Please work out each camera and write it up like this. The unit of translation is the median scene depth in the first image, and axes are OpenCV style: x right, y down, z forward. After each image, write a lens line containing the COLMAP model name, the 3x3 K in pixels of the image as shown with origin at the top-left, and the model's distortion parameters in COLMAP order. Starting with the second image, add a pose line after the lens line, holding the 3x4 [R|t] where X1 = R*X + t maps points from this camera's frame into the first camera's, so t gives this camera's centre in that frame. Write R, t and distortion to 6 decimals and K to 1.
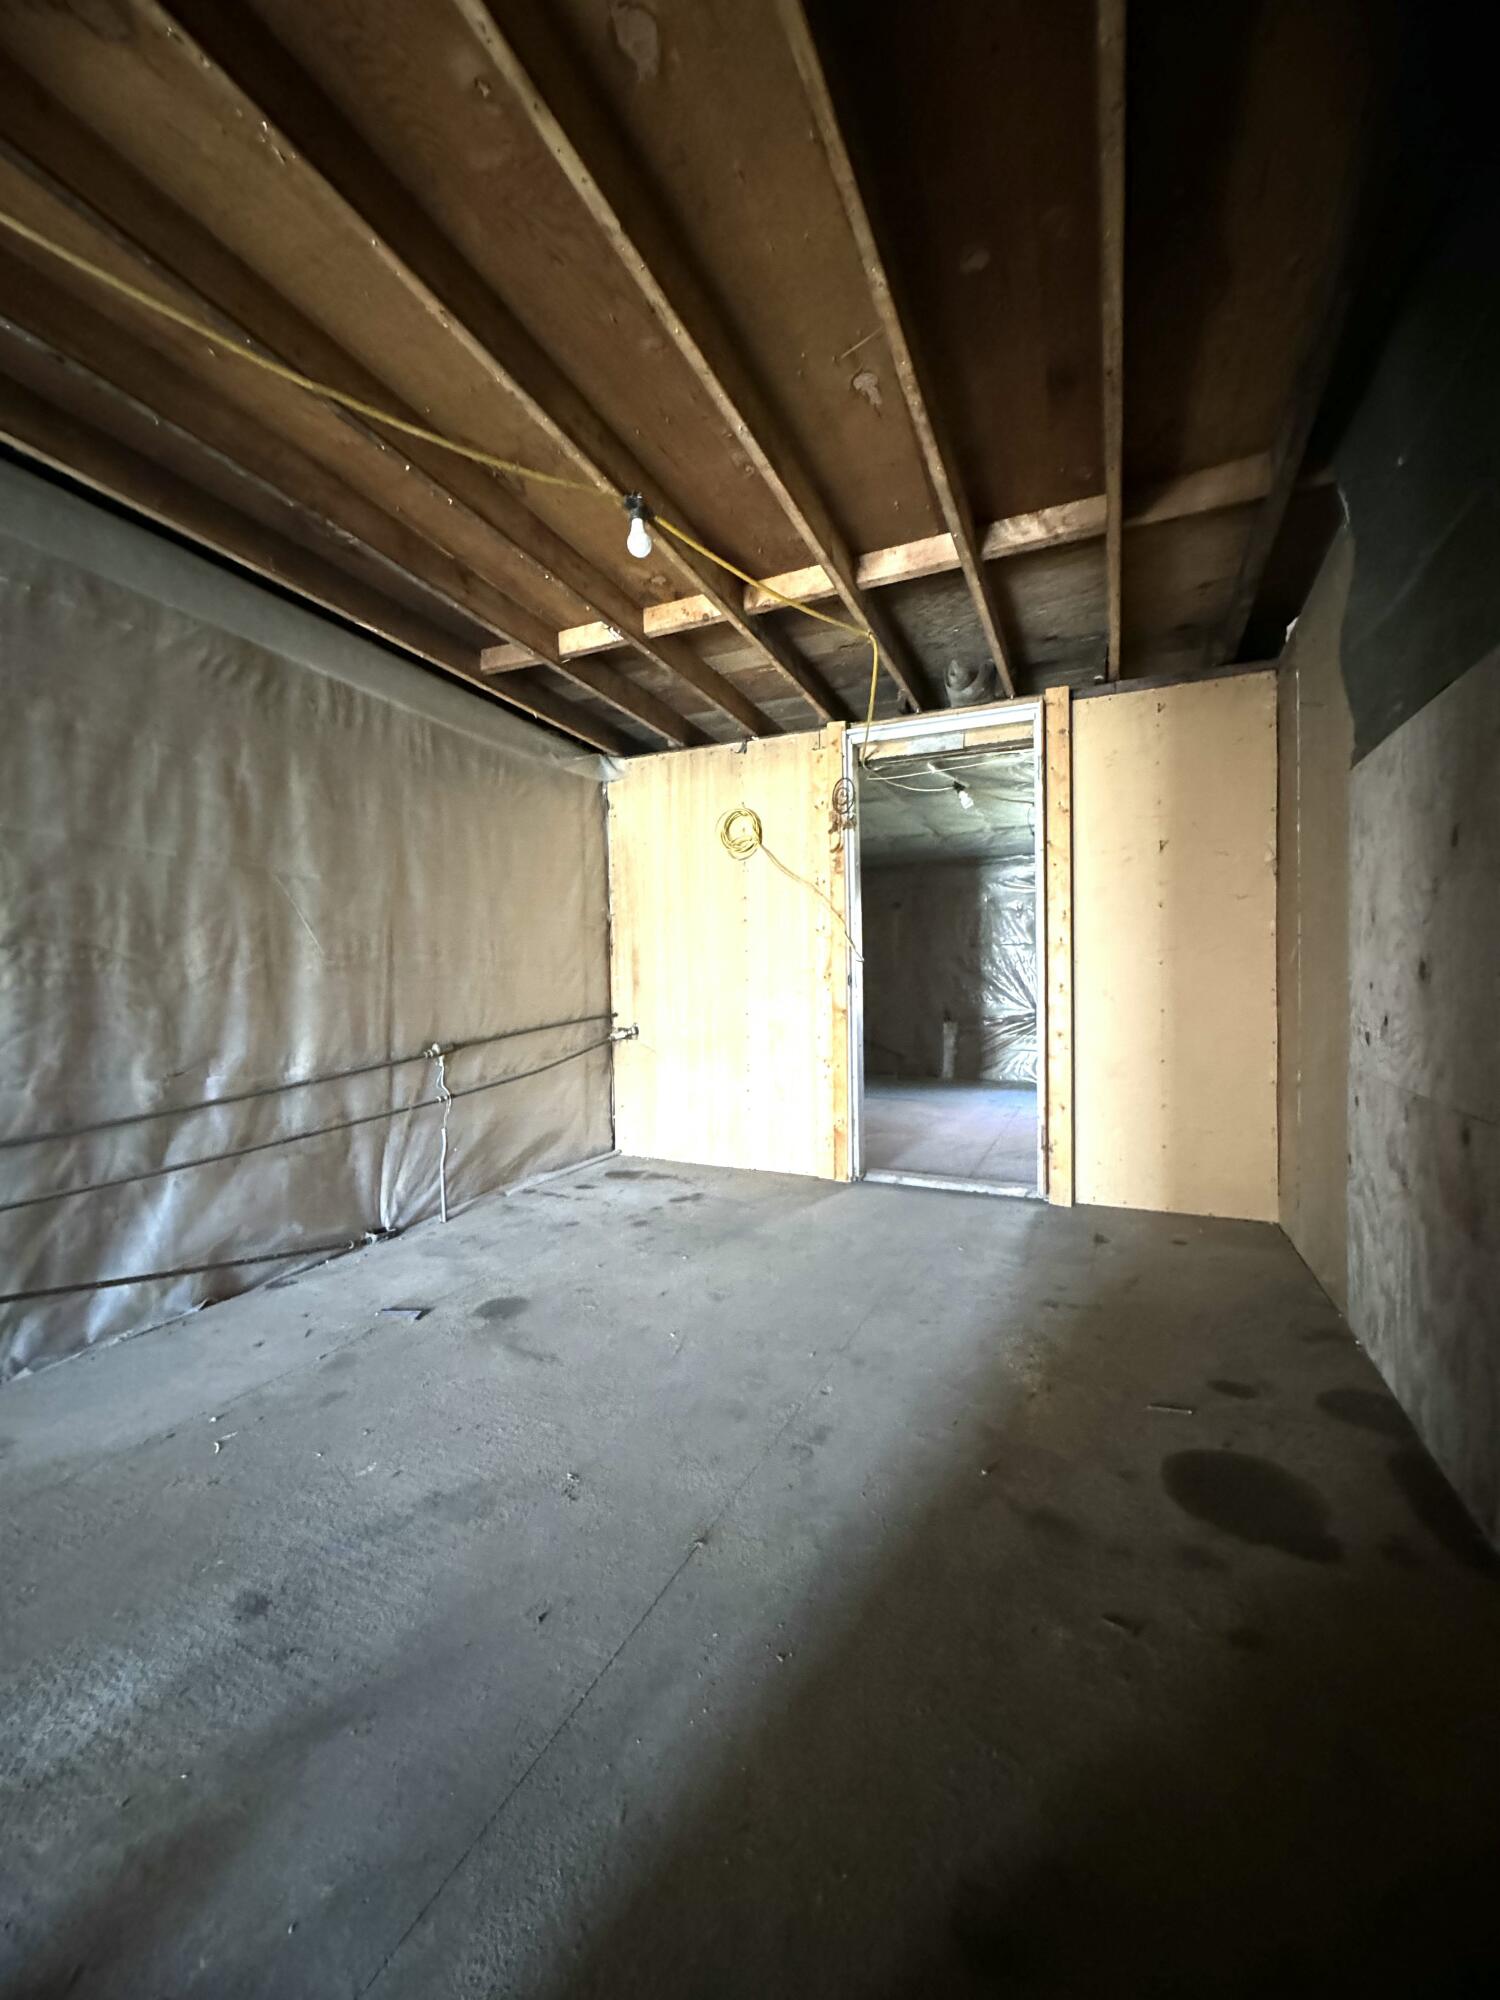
lens RADIAL K [[796.1, 0, 744.2], [0, 796.1, 998.5], [0, 0, 1]] dist [-0.004030, 0.000654]
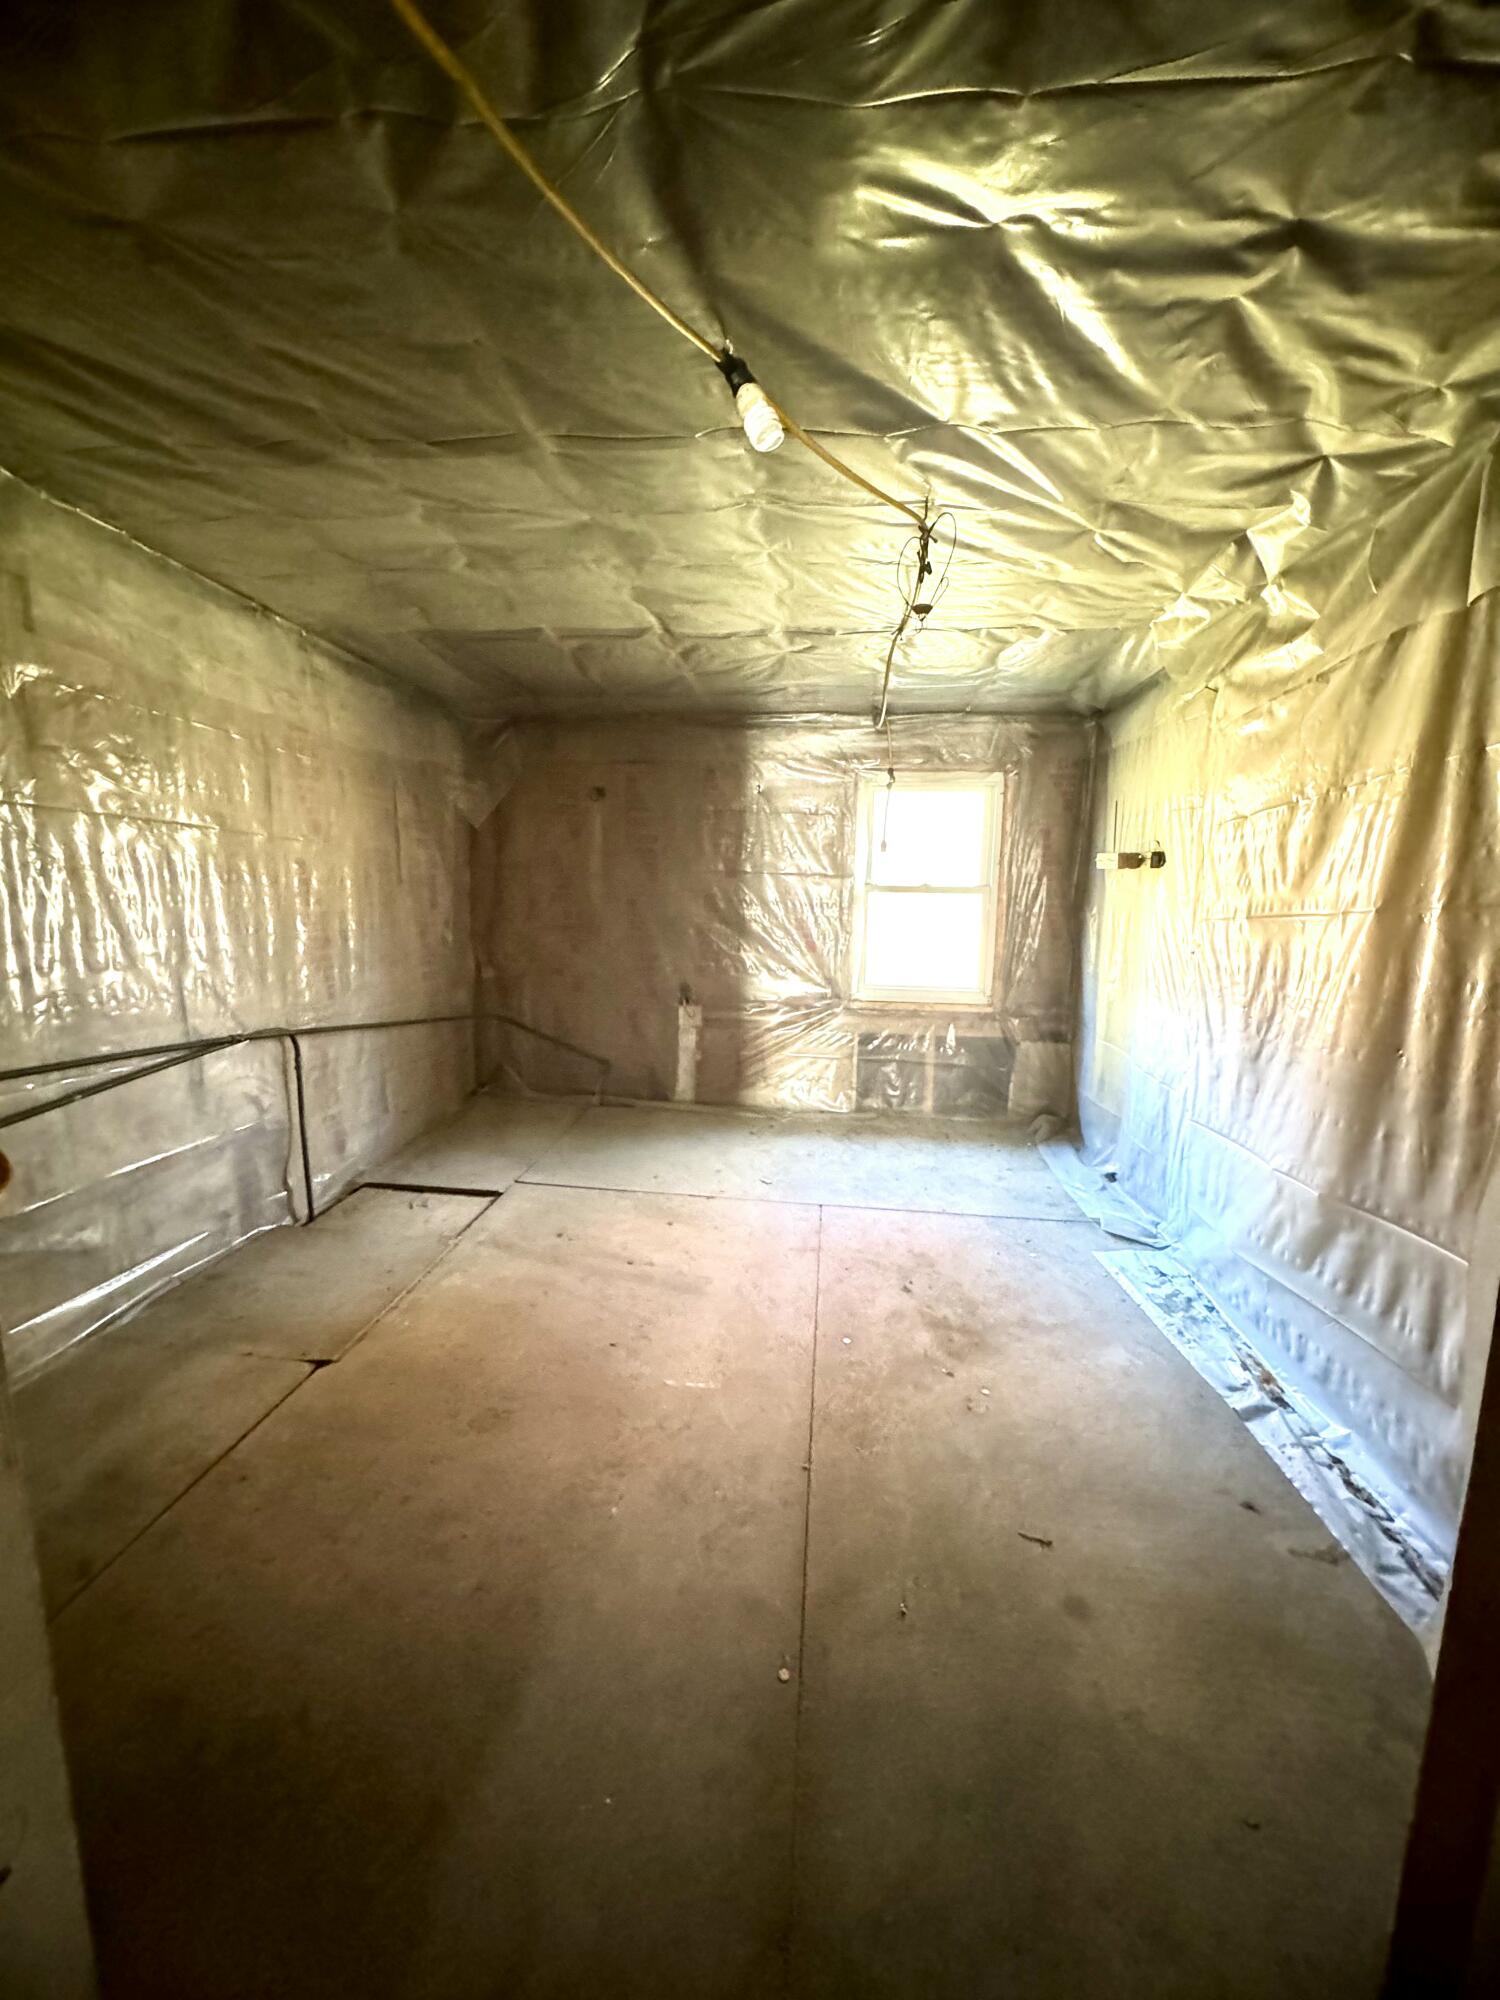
lens RADIAL K [[796.1, 0, 748.9], [0, 796.1, 1013.5], [0, 0, 1]] dist [-0.004030, 0.000654]
pose [[0.946759, -0.023586, 0.321079, 0.115739], [-0.027381, 0.987800, 0.153300, -0.055073], [-0.320778, -0.153930, 0.934563, 0.454758]]
